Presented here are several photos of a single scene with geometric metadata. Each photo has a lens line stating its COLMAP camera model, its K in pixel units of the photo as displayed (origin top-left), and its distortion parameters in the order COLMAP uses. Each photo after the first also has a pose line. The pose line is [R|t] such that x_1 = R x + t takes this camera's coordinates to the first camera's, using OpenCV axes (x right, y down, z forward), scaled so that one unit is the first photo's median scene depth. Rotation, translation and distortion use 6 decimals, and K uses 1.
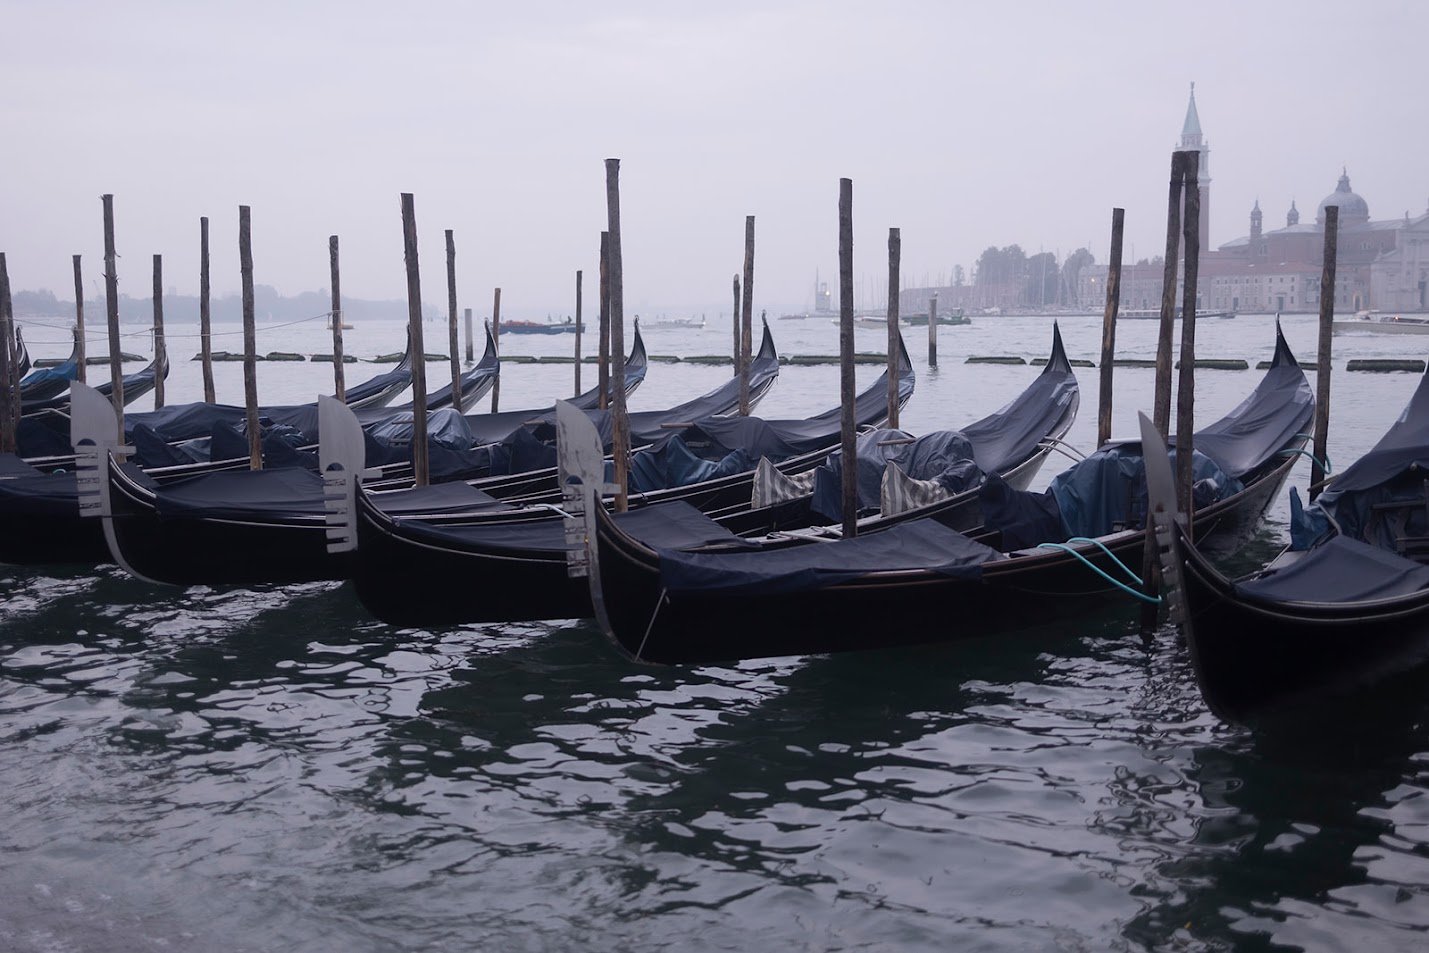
lens RADIAL K [[1419.7, 0, 714.5], [0, 1419.7, 476.5], [0, 0, 1]] dist [0.013438, 0.000807]
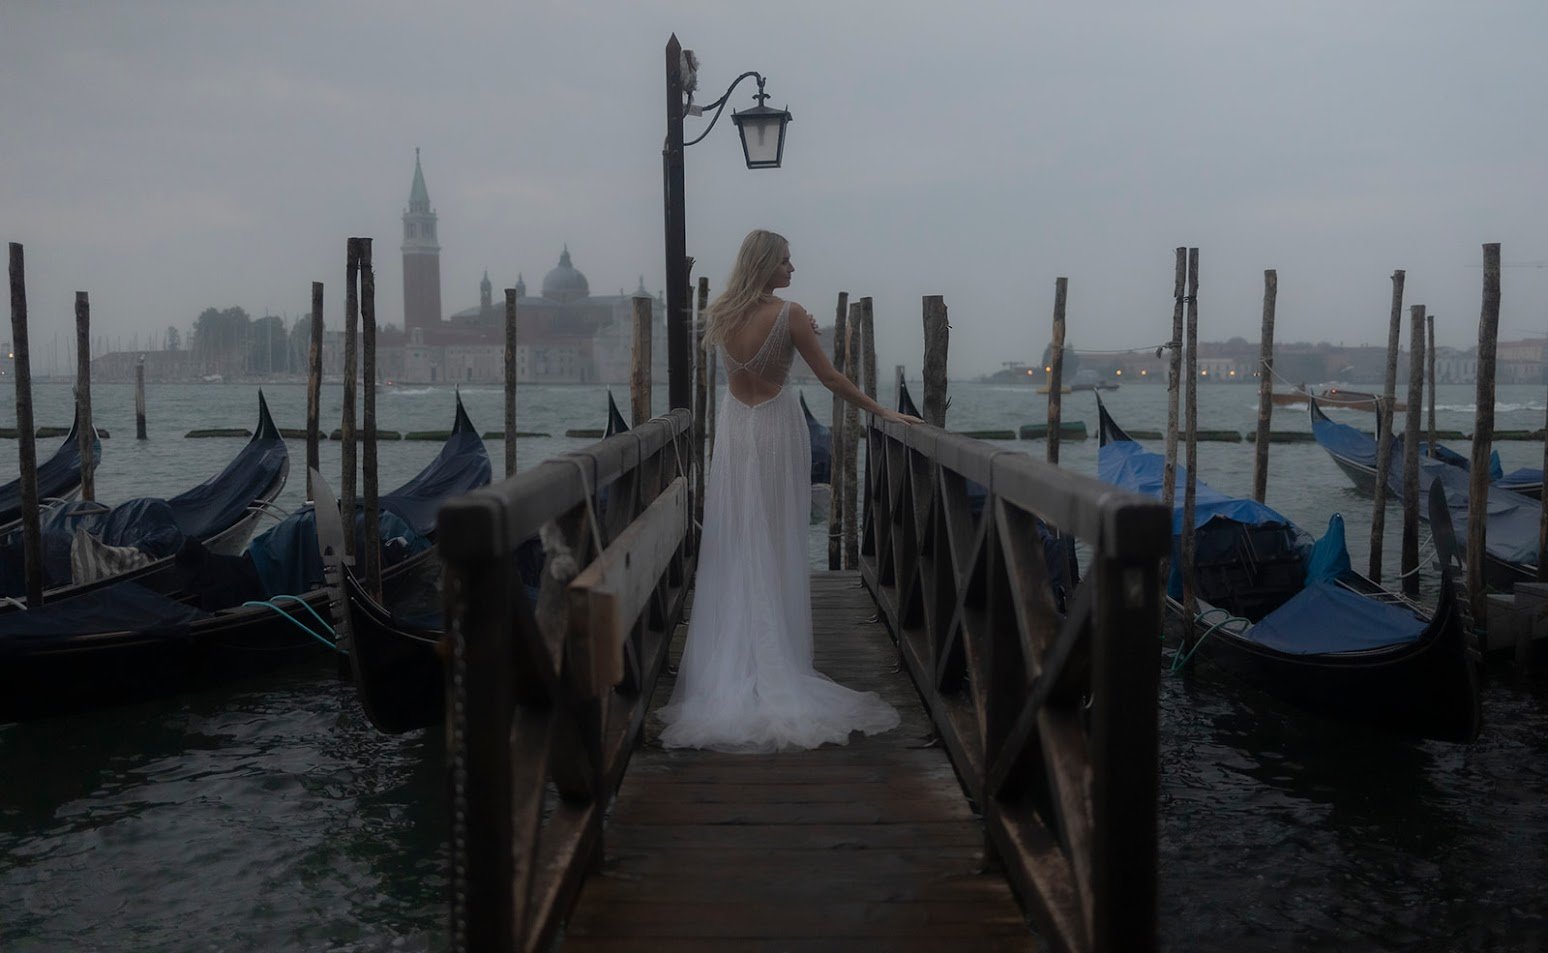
lens RADIAL K [[1575.2, 0, 773.7], [0, 1575.2, 522.3], [0, 0, 1]] dist [0.000590, 0.110122]
pose [[0.866324, -0.035935, 0.498188, -0.006087], [0.048399, 0.998755, -0.012121, 0.015450], [-0.497132, 0.034613, 0.866984, -0.148142]]
